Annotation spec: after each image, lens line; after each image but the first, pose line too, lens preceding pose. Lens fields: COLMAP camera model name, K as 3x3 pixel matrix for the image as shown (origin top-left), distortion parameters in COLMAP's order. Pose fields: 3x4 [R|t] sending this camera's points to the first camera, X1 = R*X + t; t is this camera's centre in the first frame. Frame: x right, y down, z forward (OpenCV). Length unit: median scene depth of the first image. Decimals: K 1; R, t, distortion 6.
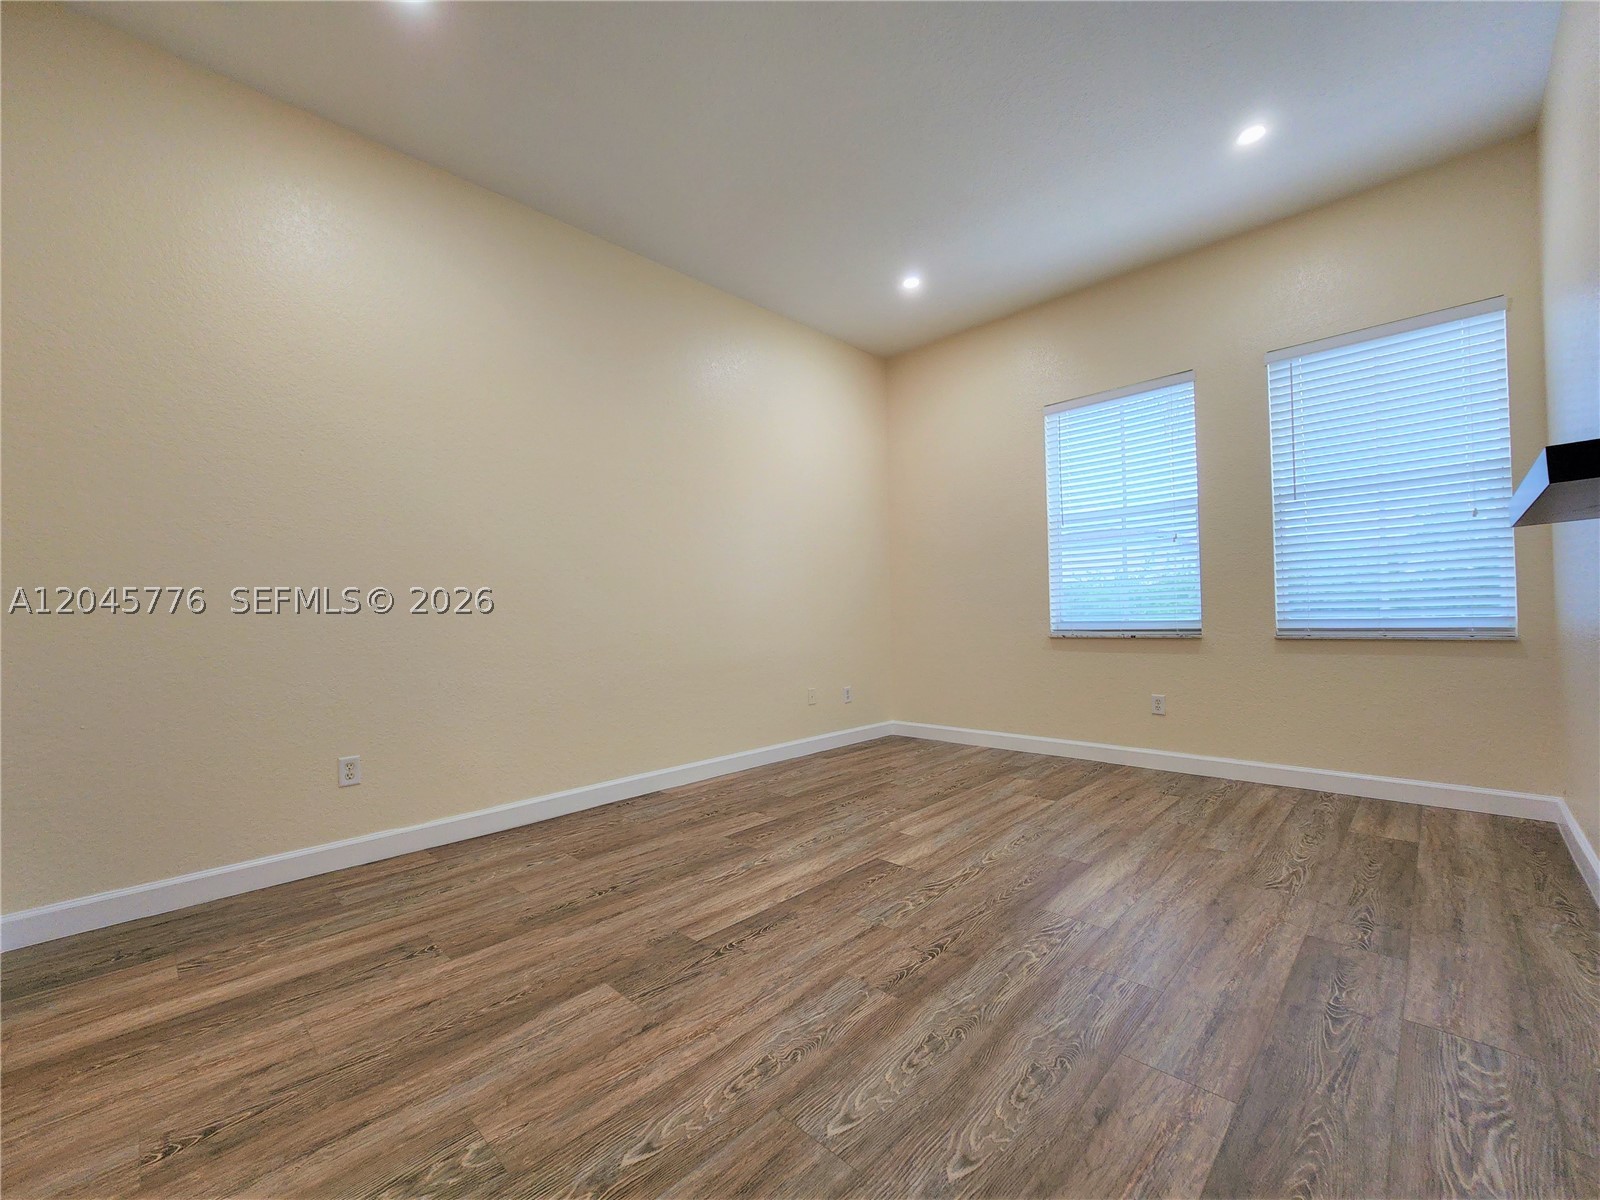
lens RADIAL K [[653.1, 0, 806.0], [0, 653.1, 607.2], [0, 0, 1]] dist [-0.005706, 0.000365]
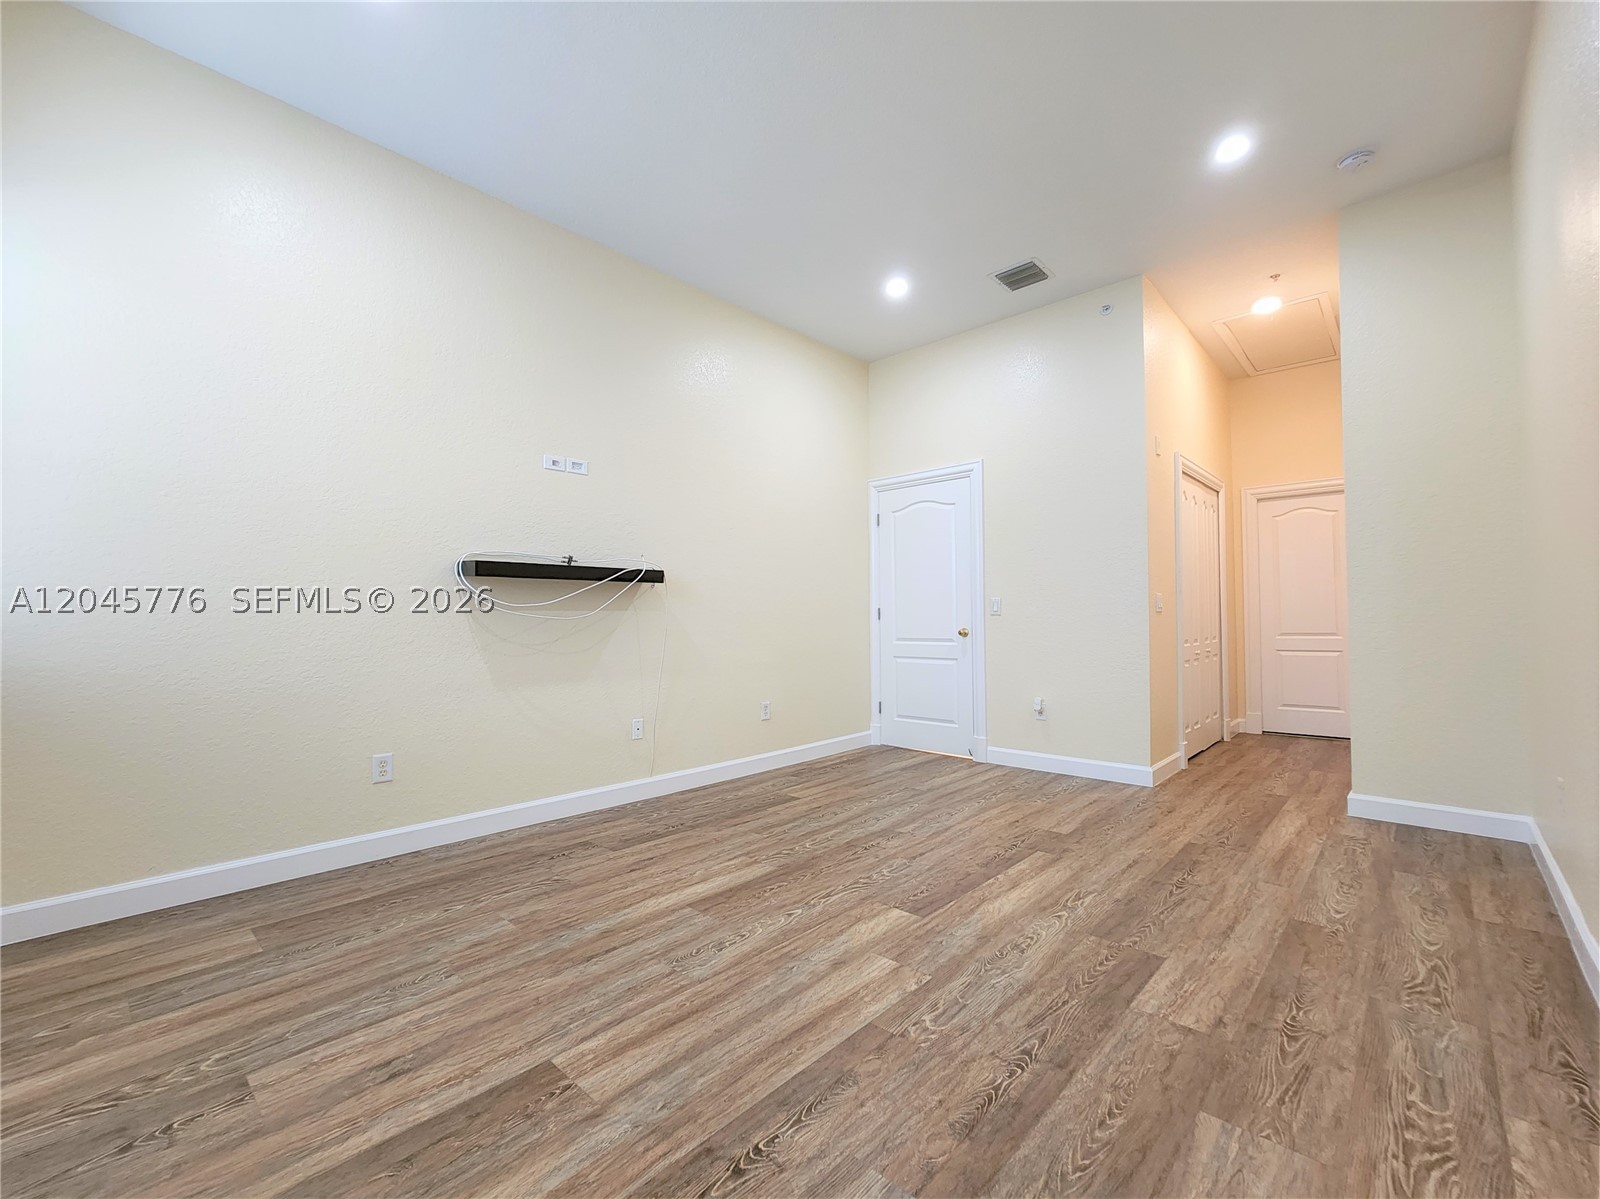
lens RADIAL K [[653.1, 0, 806.0], [0, 653.1, 606.7], [0, 0, 1]] dist [-0.005706, 0.000365]
pose [[-0.999316, 0.029496, -0.022307, 0.260759], [0.030130, 0.999136, -0.028642, 0.008766], [0.021443, -0.029294, -0.999341, 1.805203]]
